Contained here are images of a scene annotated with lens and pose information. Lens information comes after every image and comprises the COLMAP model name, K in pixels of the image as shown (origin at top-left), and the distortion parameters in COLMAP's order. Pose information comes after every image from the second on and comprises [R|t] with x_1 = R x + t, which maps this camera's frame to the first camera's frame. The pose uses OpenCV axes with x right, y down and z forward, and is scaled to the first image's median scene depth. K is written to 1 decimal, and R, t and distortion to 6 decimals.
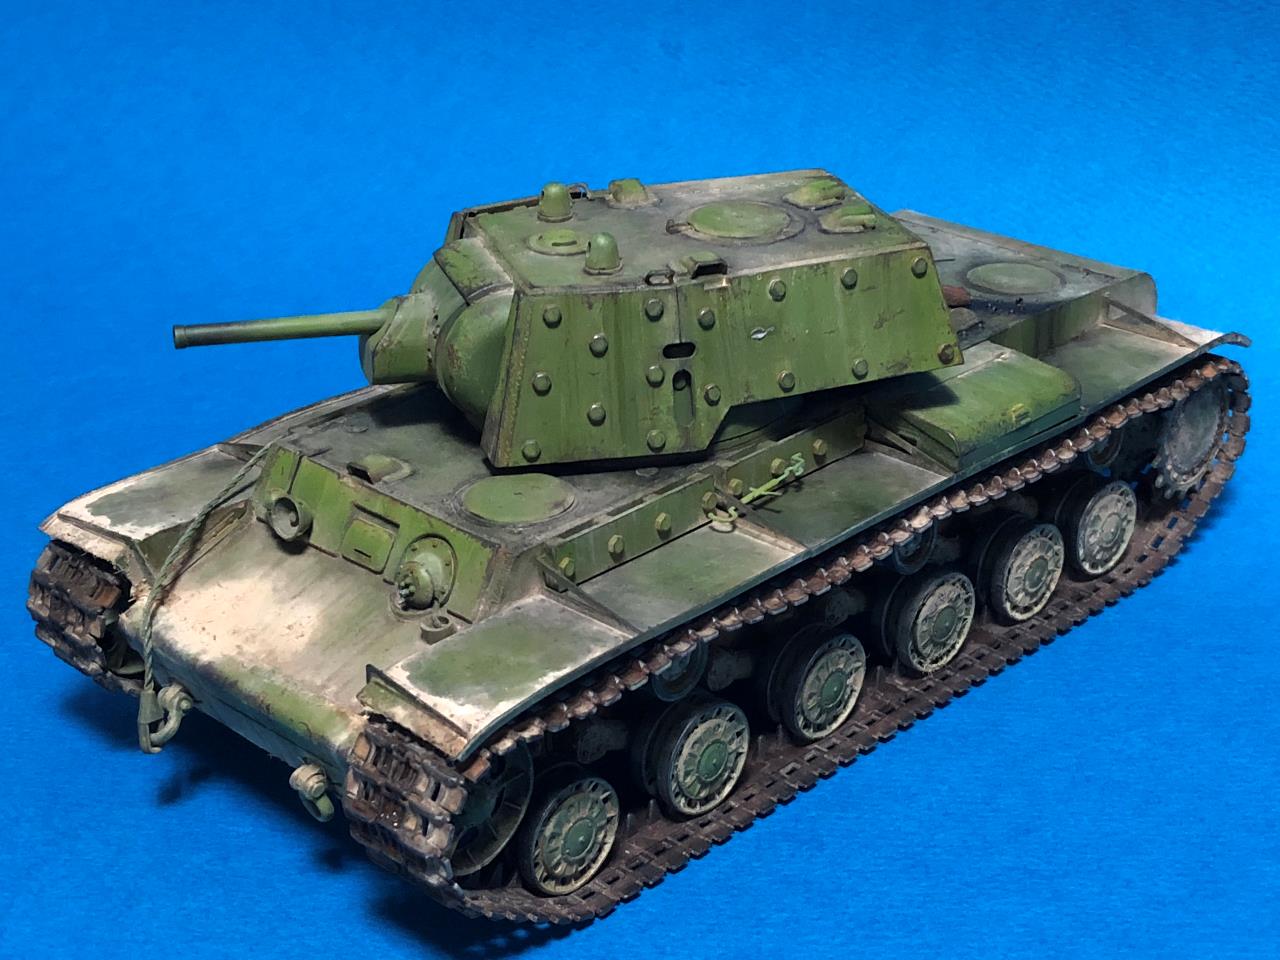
lens RADIAL K [[2164.8, 0, 640.0], [0, 2164.8, 480.0], [0, 0, 1]] dist [0.153718, -0.161011]
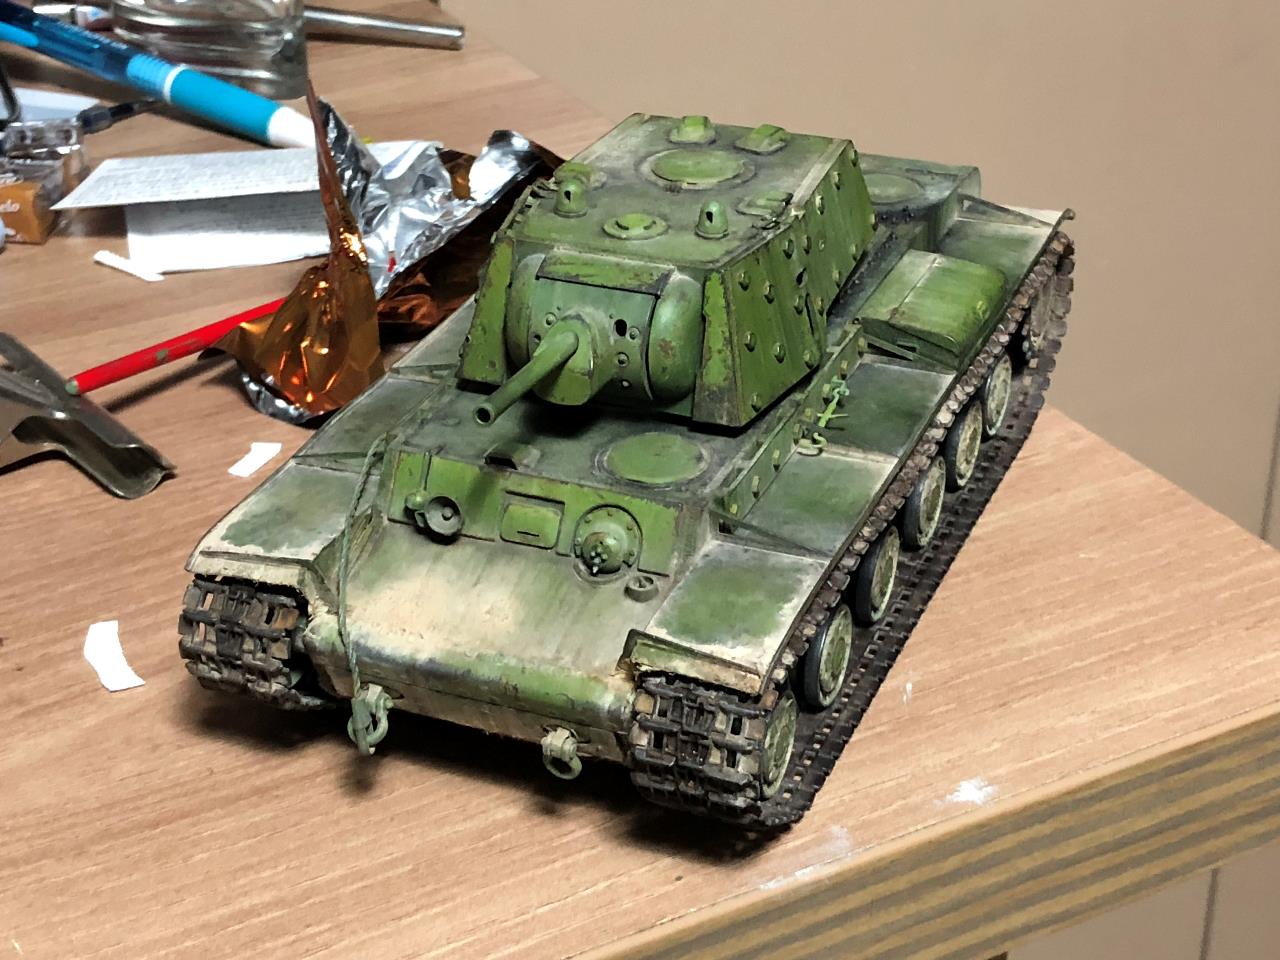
lens RADIAL K [[2249.4, 0, 640.0], [0, 2249.4, 480.0], [0, 0, 1]] dist [0.183423, -0.096880]
pose [[0.931529, -0.177844, 0.317214, -0.420435], [0.159088, 0.983658, 0.084306, -0.077272], [-0.327023, -0.028068, 0.944599, -0.078696]]
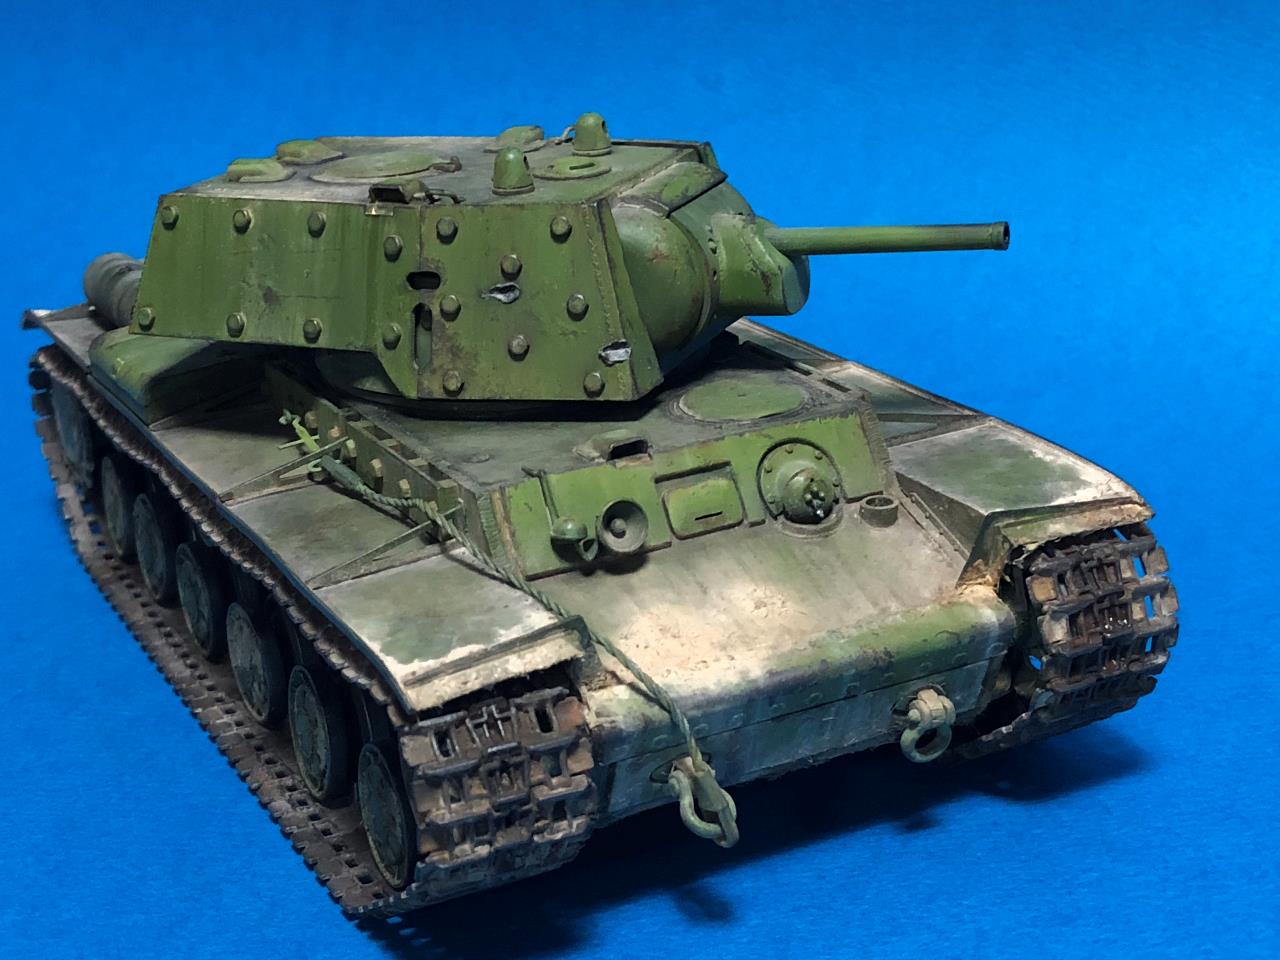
lens RADIAL K [[2164.8, 0, 640.0], [0, 2164.8, 480.0], [0, 0, 1]] dist [0.153718, -0.161011]
pose [[0.337425, -0.320729, 0.885030, -0.851196], [0.458921, 0.876923, 0.142824, -0.106978], [-0.821910, 0.357966, 0.443085, 0.637660]]
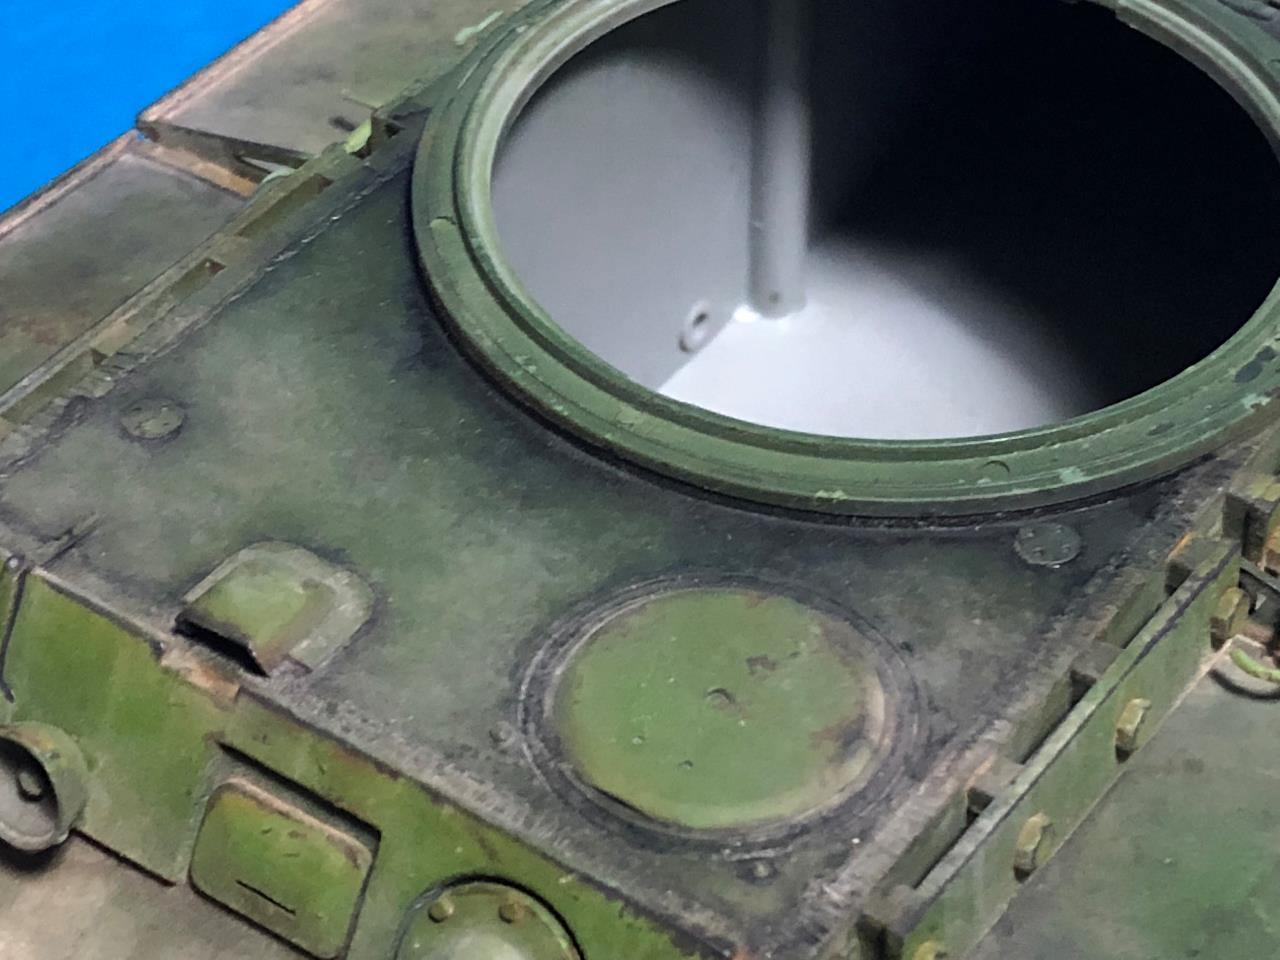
lens RADIAL K [[3445.7, 0, 640.0], [0, 3445.7, 480.0], [0, 0, 1]] dist [0.024056, 0.221150]
pose [[0.989260, -0.089291, 0.115727, -0.124215], [0.053026, 0.957021, 0.285131, -0.174840], [-0.136213, -0.275932, 0.951477, 0.491738]]
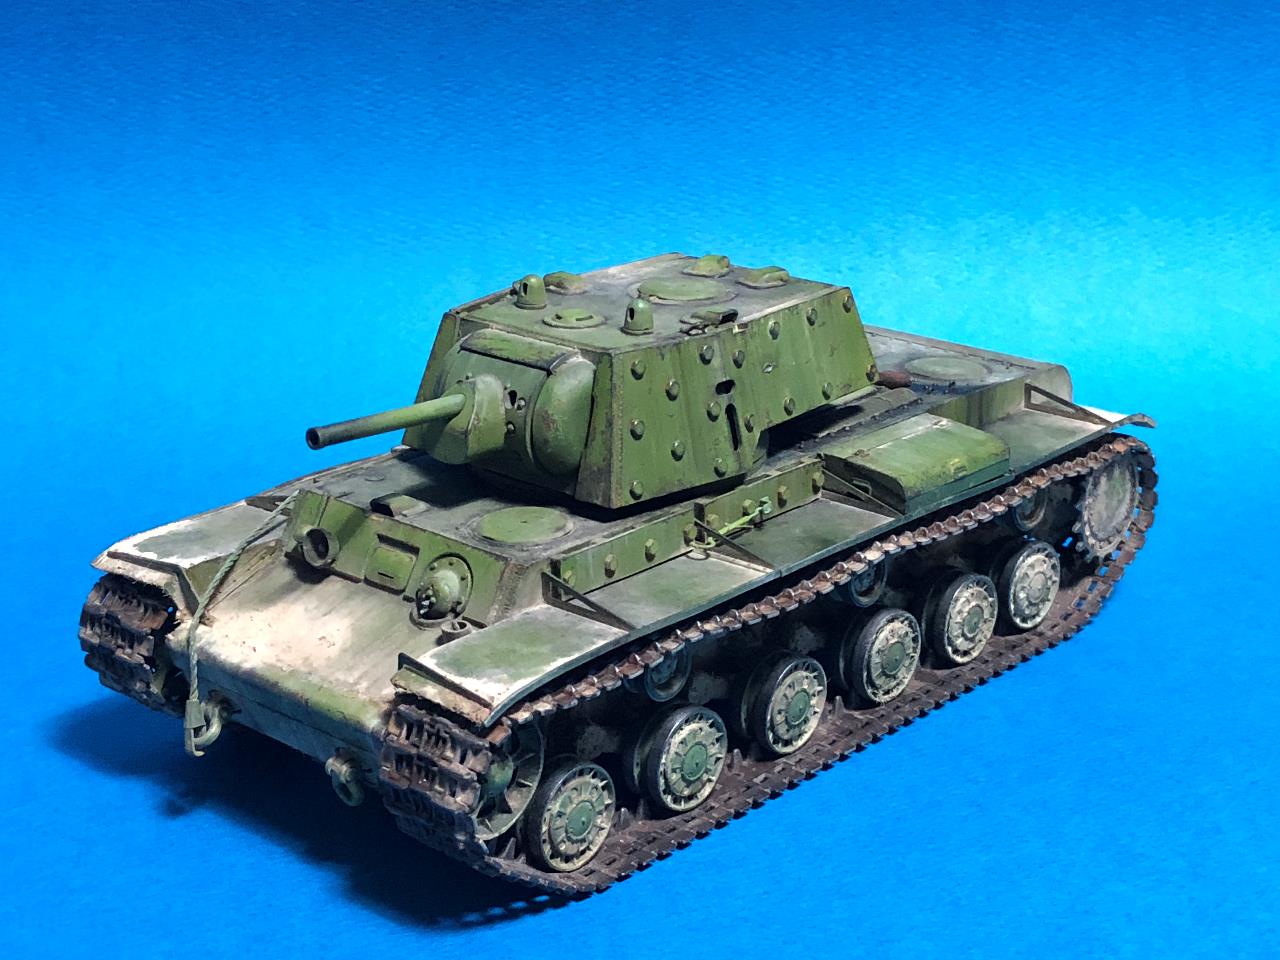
lens RADIAL K [[2164.8, 0, 640.0], [0, 2164.8, 480.0], [0, 0, 1]] dist [0.153718, -0.161011]
pose [[0.999218, -0.003645, 0.039384, -0.039003], [0.007878, 0.994134, -0.107866, 0.105310], [-0.038760, 0.108092, 0.993385, -0.131451]]
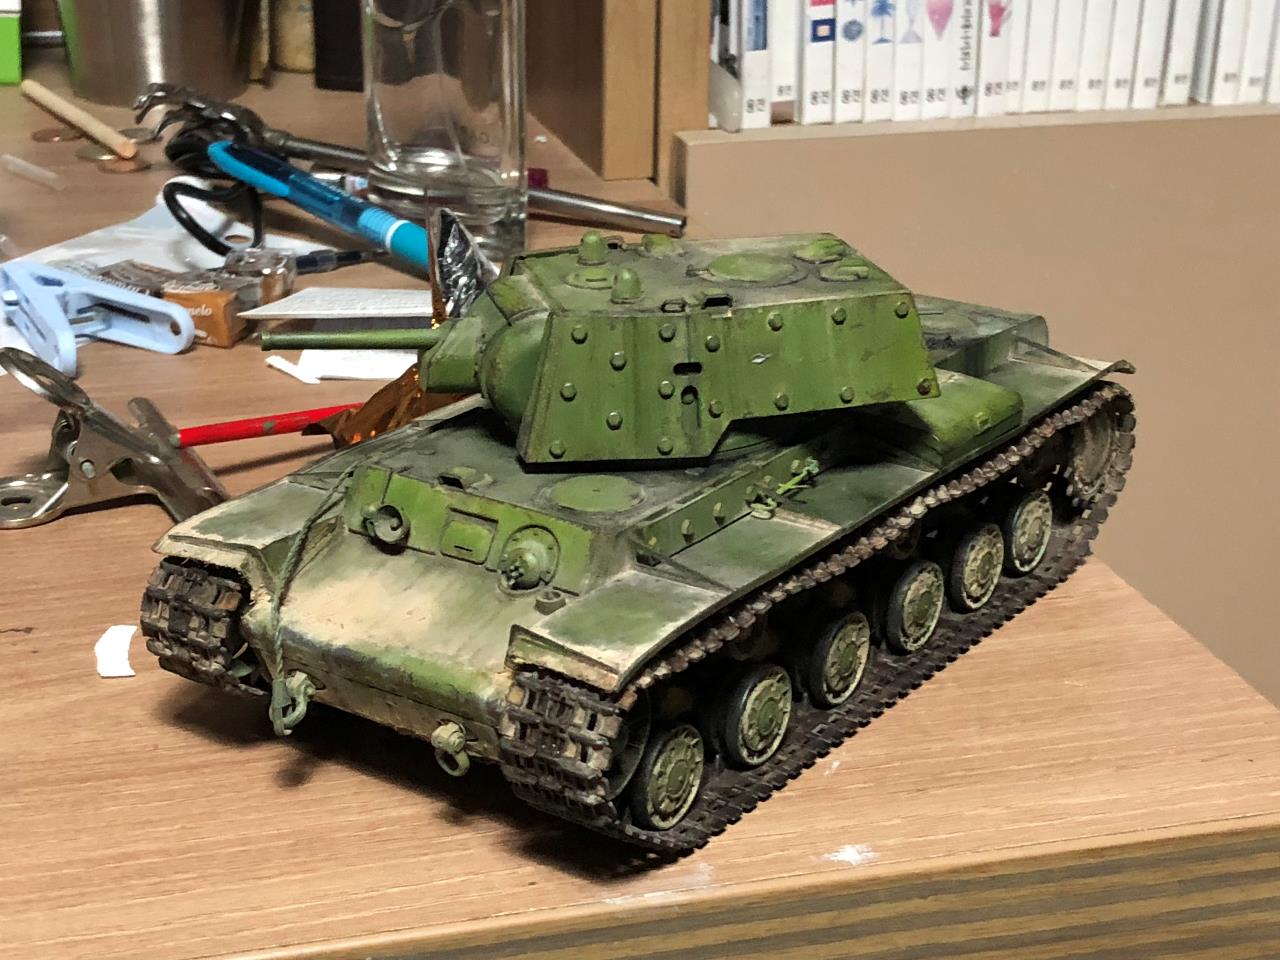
lens RADIAL K [[2249.4, 0, 640.0], [0, 2249.4, 480.0], [0, 0, 1]] dist [0.183423, -0.096880]
pose [[0.986087, -0.040683, 0.161174, -0.222155], [0.053699, 0.995565, -0.077241, 0.092907], [-0.157317, 0.084821, 0.983899, -0.183741]]
